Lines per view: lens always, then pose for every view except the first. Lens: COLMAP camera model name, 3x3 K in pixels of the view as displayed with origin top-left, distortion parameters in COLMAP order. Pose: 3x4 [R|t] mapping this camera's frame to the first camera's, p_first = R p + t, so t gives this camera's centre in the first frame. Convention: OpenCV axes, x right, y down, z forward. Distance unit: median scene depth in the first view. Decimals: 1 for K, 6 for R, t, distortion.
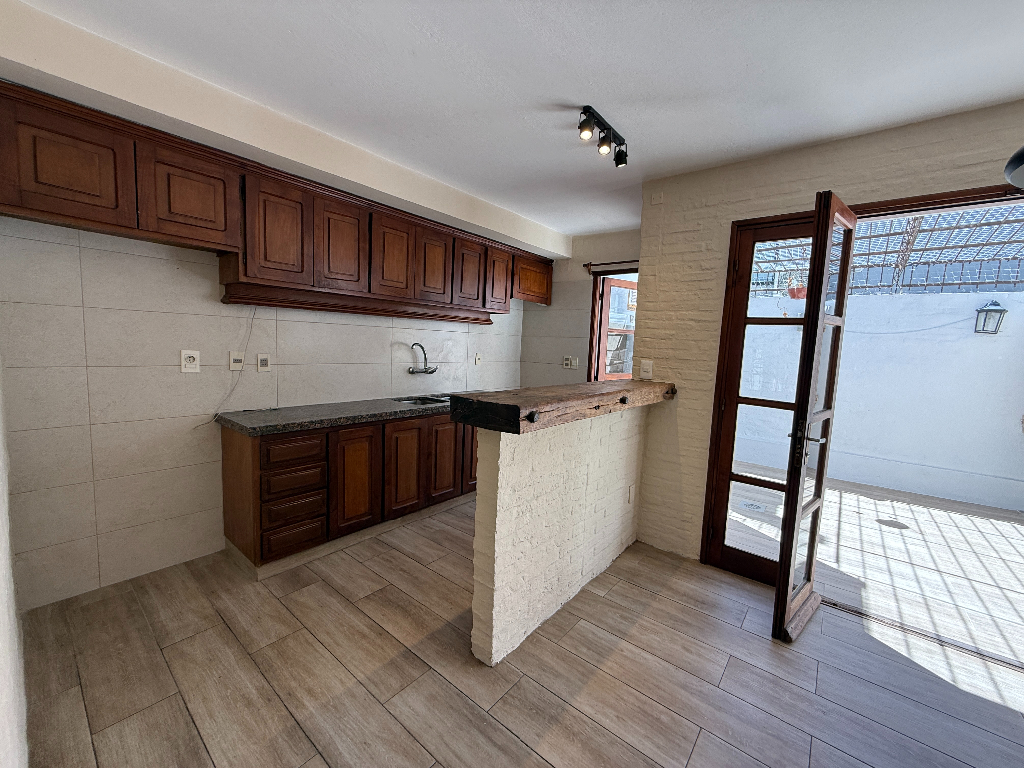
lens RADIAL K [[409.2, 0, 505.4], [0, 409.2, 384.5], [0, 0, 1]] dist [0.002138, -0.000118]
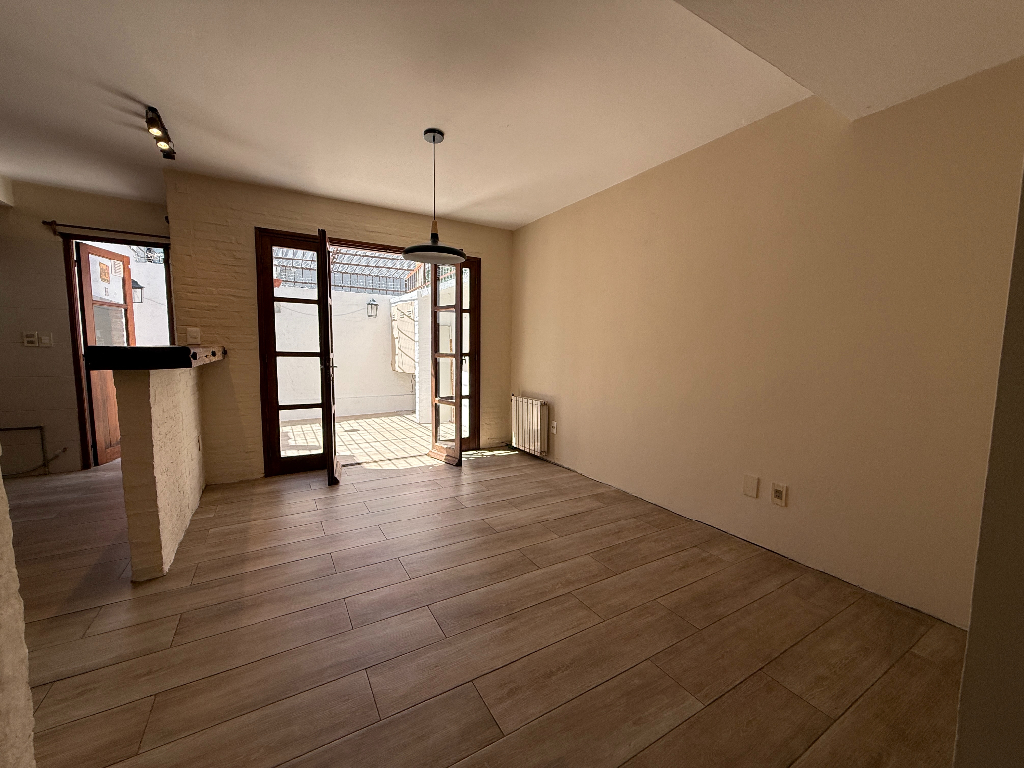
lens RADIAL K [[409.2, 0, 512.0], [0, 409.2, 382.9], [0, 0, 1]] dist [0.002138, -0.000118]
pose [[0.337876, -0.121750, 0.933283, -0.532677], [0.100891, 0.990570, 0.092698, 0.091843], [-0.935768, 0.062840, 0.346973, -0.281247]]
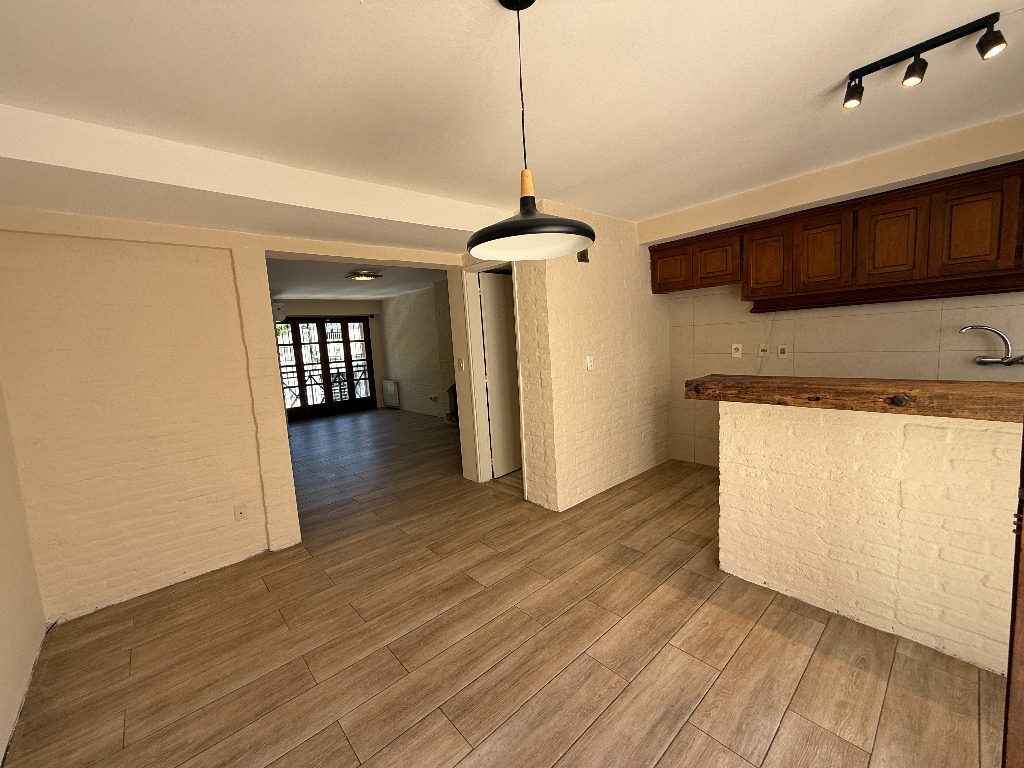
lens RADIAL K [[409.2, 0, 511.9], [0, 409.2, 390.8], [0, 0, 1]] dist [0.002138, -0.000118]
pose [[-0.149509, 0.091866, -0.984483, 1.012757], [-0.045340, 0.993990, 0.099639, -0.019454], [0.987720, 0.059533, -0.144445, 0.337753]]
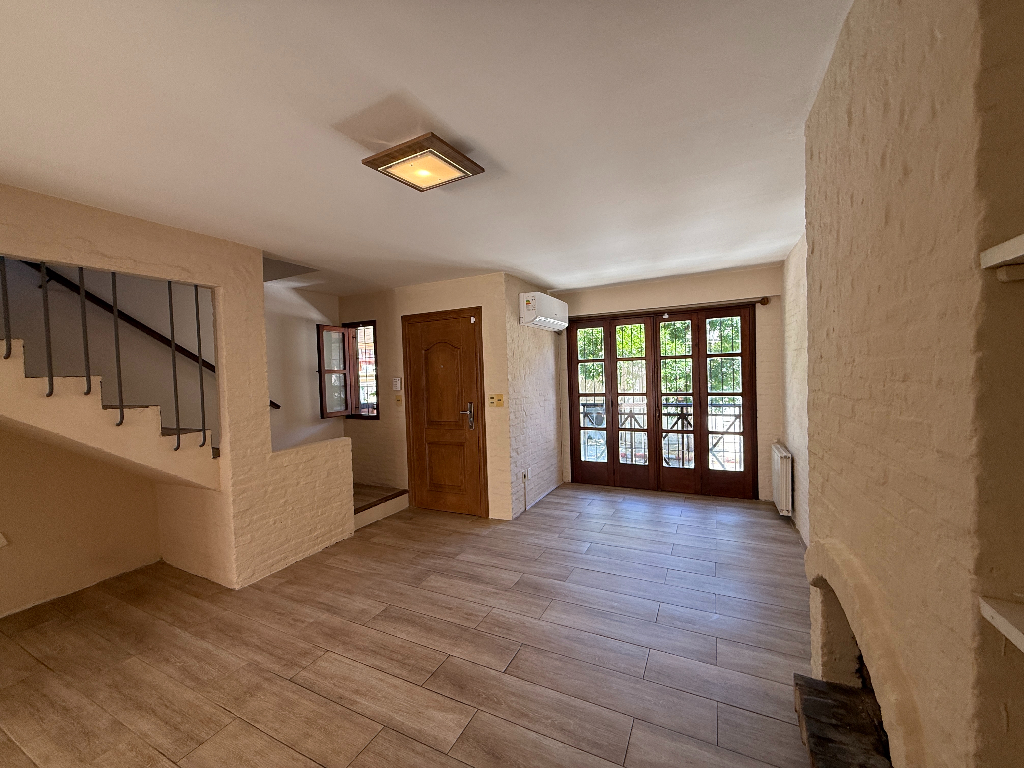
lens RADIAL K [[409.2, 0, 514.3], [0, 409.2, 385.2], [0, 0, 1]] dist [0.002138, -0.000118]
pose [[-0.973679, -0.004934, -0.227872, -1.239488], [-0.032301, 0.992662, 0.116528, -0.086085], [0.225625, 0.120821, -0.966693, -0.057583]]
